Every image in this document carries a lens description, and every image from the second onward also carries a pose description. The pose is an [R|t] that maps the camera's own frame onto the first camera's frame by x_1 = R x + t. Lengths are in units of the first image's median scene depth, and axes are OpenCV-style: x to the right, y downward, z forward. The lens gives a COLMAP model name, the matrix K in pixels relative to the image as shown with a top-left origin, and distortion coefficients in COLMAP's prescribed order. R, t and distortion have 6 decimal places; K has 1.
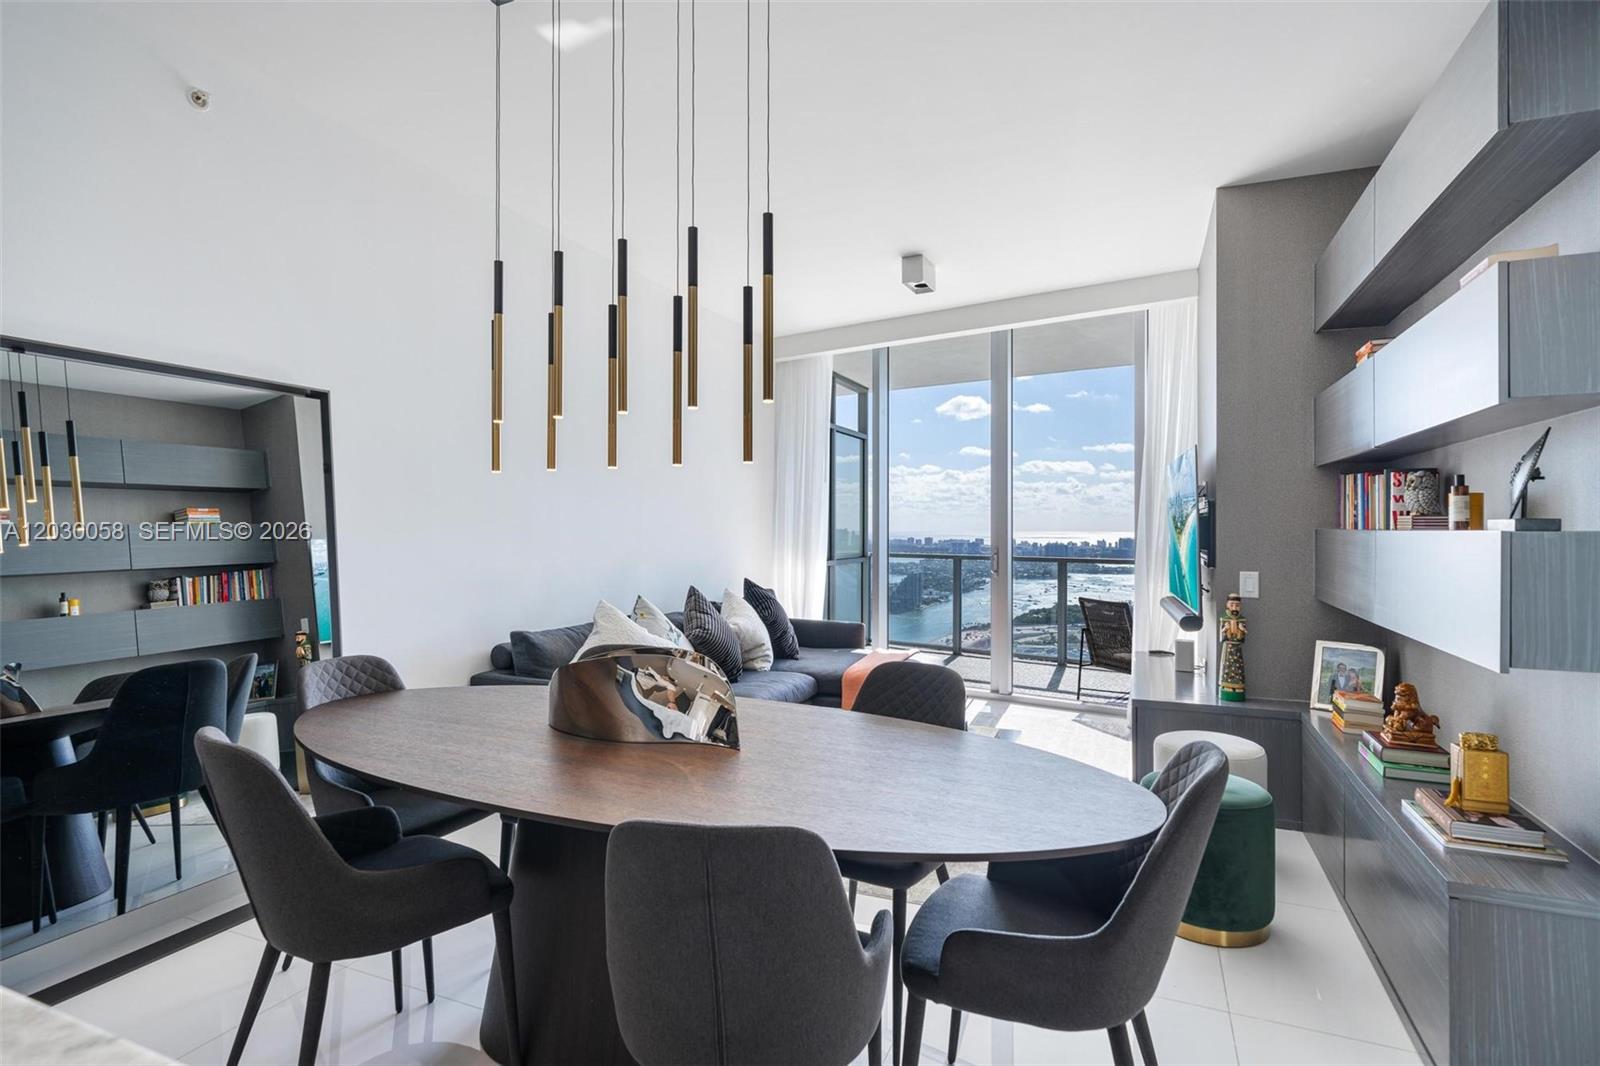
lens RADIAL K [[800.4, 0, 794.3], [0, 800.4, 525.5], [0, 0, 1]] dist [0.003455, 0.000440]
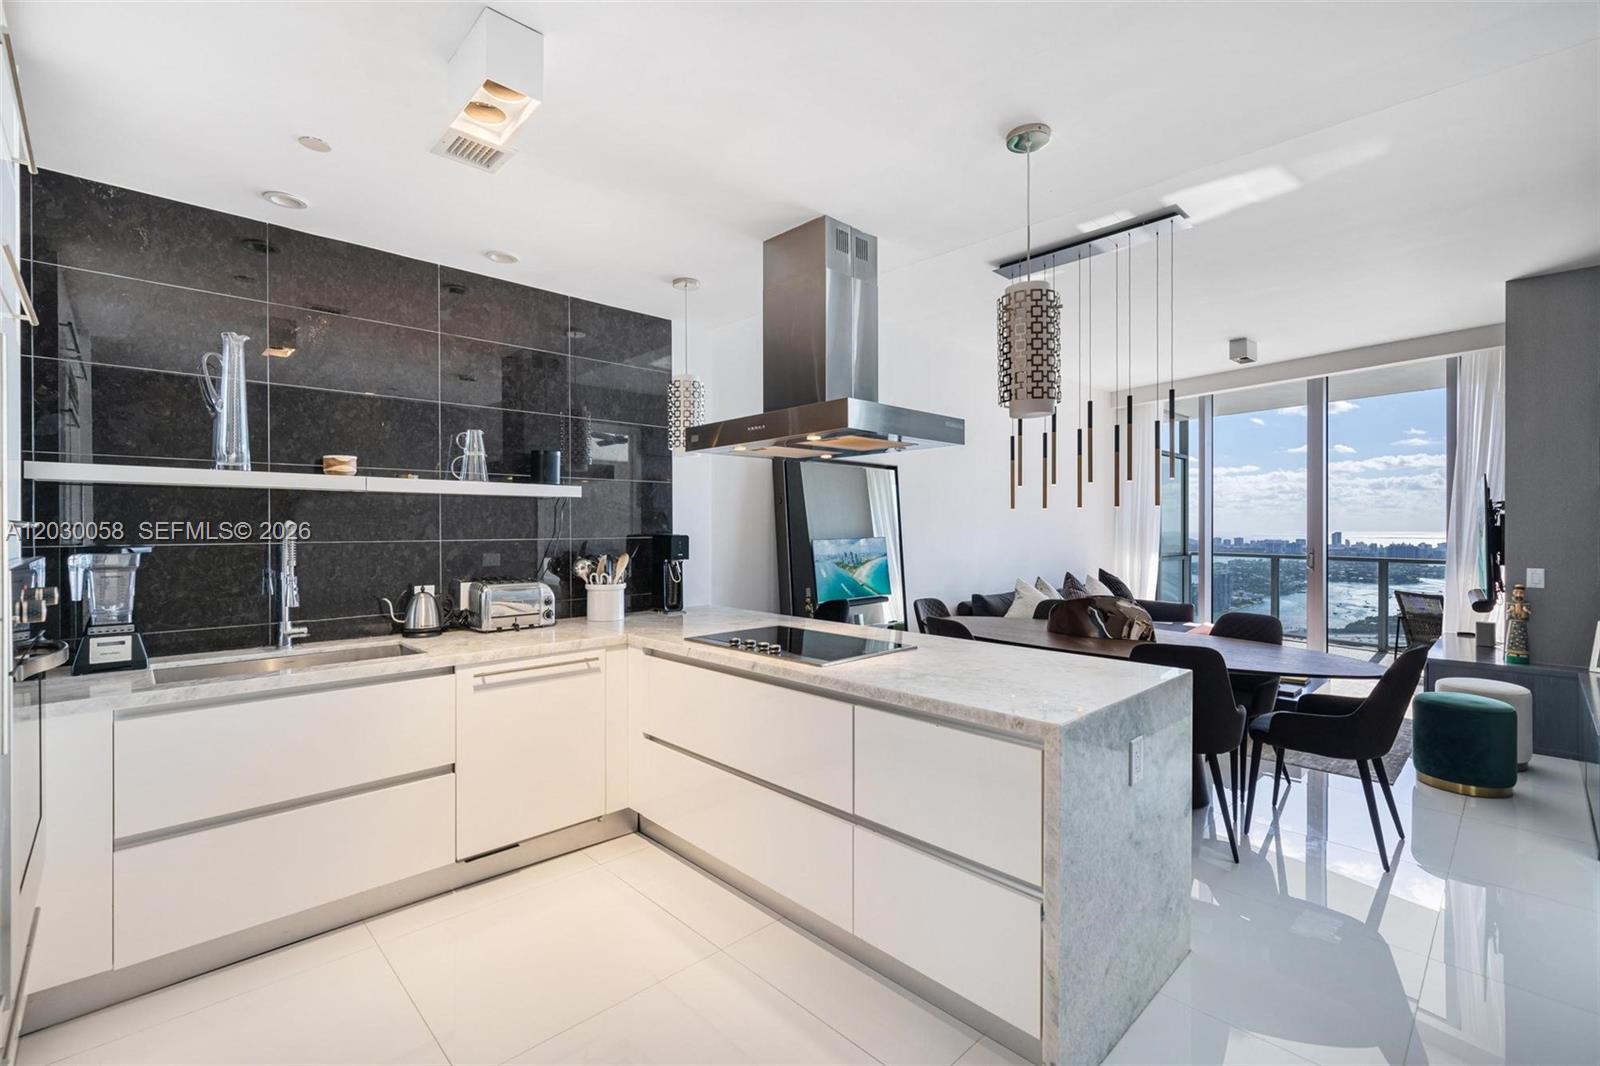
lens RADIAL K [[709.9, 0, 796.8], [0, 709.9, 527.3], [0, 0, 1]] dist [0.001522, 0.000232]
pose [[0.924946, -0.001344, -0.380095, -0.121074], [0.002201, 0.999996, 0.001818, -0.015939], [0.380091, -0.002518, 0.924946, -0.567553]]
